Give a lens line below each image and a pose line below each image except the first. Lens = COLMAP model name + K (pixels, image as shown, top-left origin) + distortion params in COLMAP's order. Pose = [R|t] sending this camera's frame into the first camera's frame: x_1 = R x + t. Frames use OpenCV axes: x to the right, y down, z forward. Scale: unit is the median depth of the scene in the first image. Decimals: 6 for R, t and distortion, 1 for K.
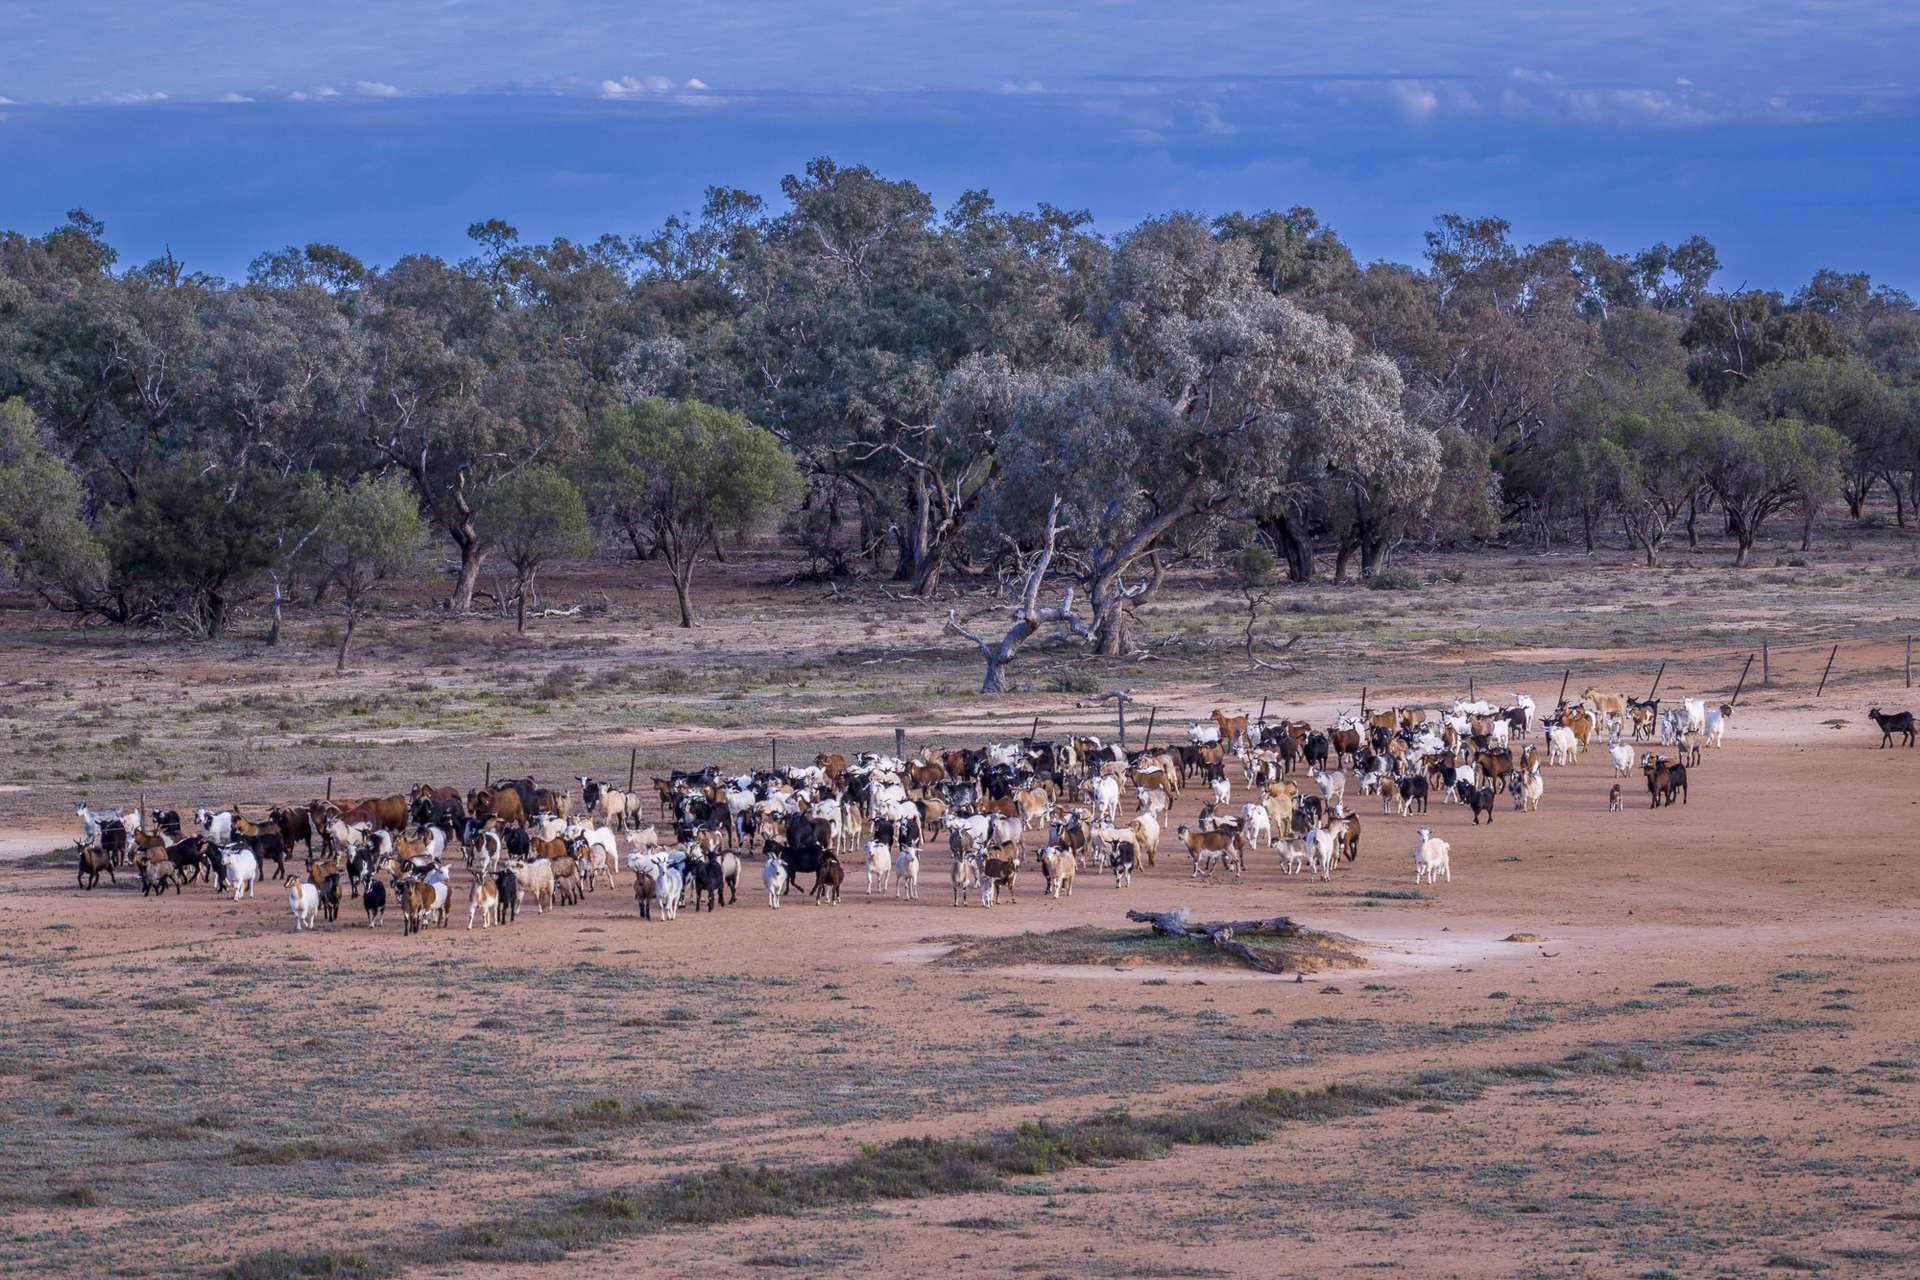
lens RADIAL K [[9004.2, 0, 962.9], [0, 9004.2, 716.7], [0, 0, 1]] dist [0.565723, -2.917142]
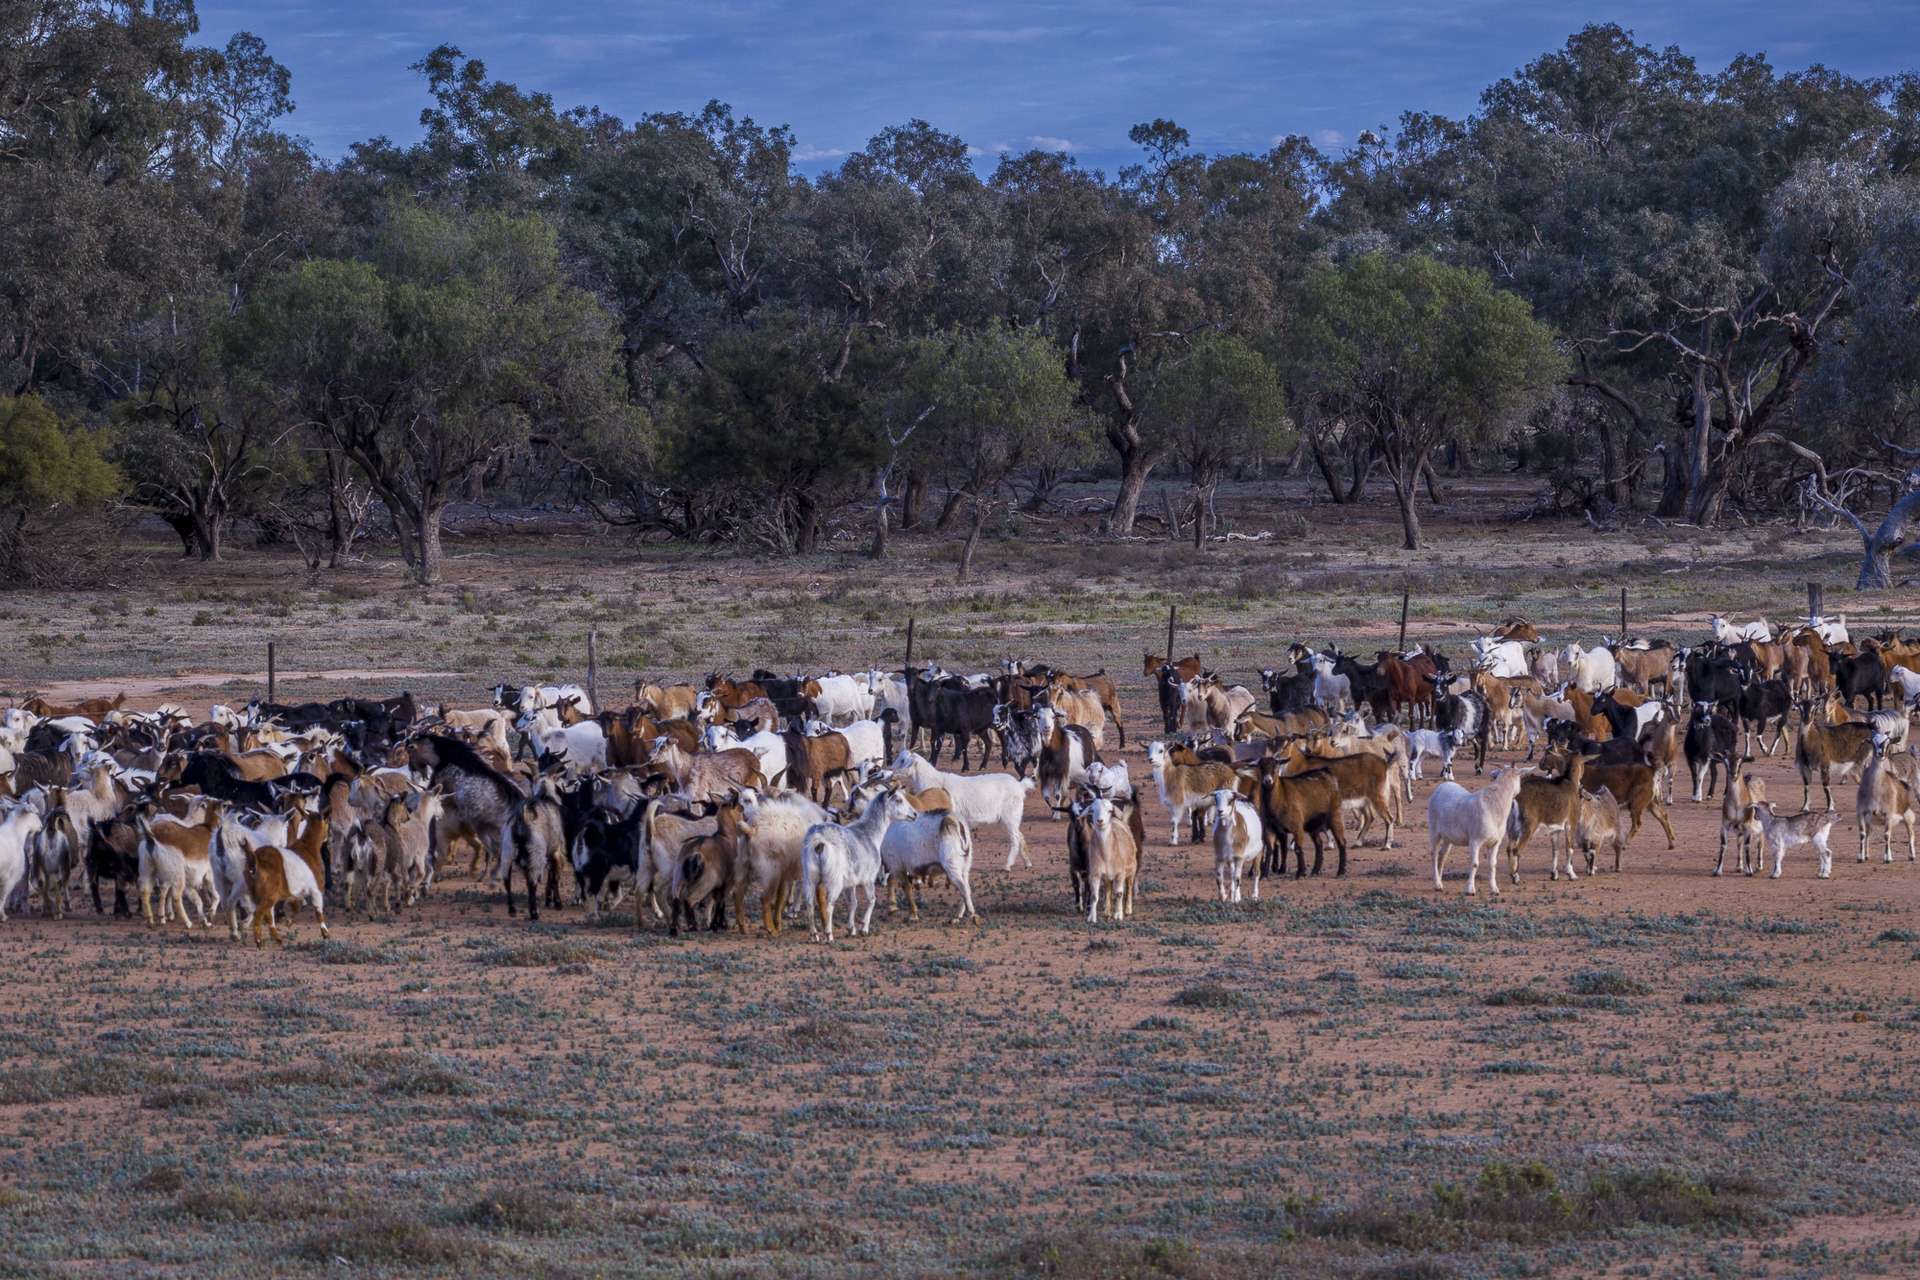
lens RADIAL K [[9004.2, 0, 962.9], [0, 9004.2, 716.7], [0, 0, 1]] dist [0.565723, -2.917142]
pose [[0.997371, 0.004184, -0.072343, -0.023412], [-0.004634, 0.999971, -0.006055, 0.016893], [0.072315, 0.006374, 0.997361, 0.403925]]
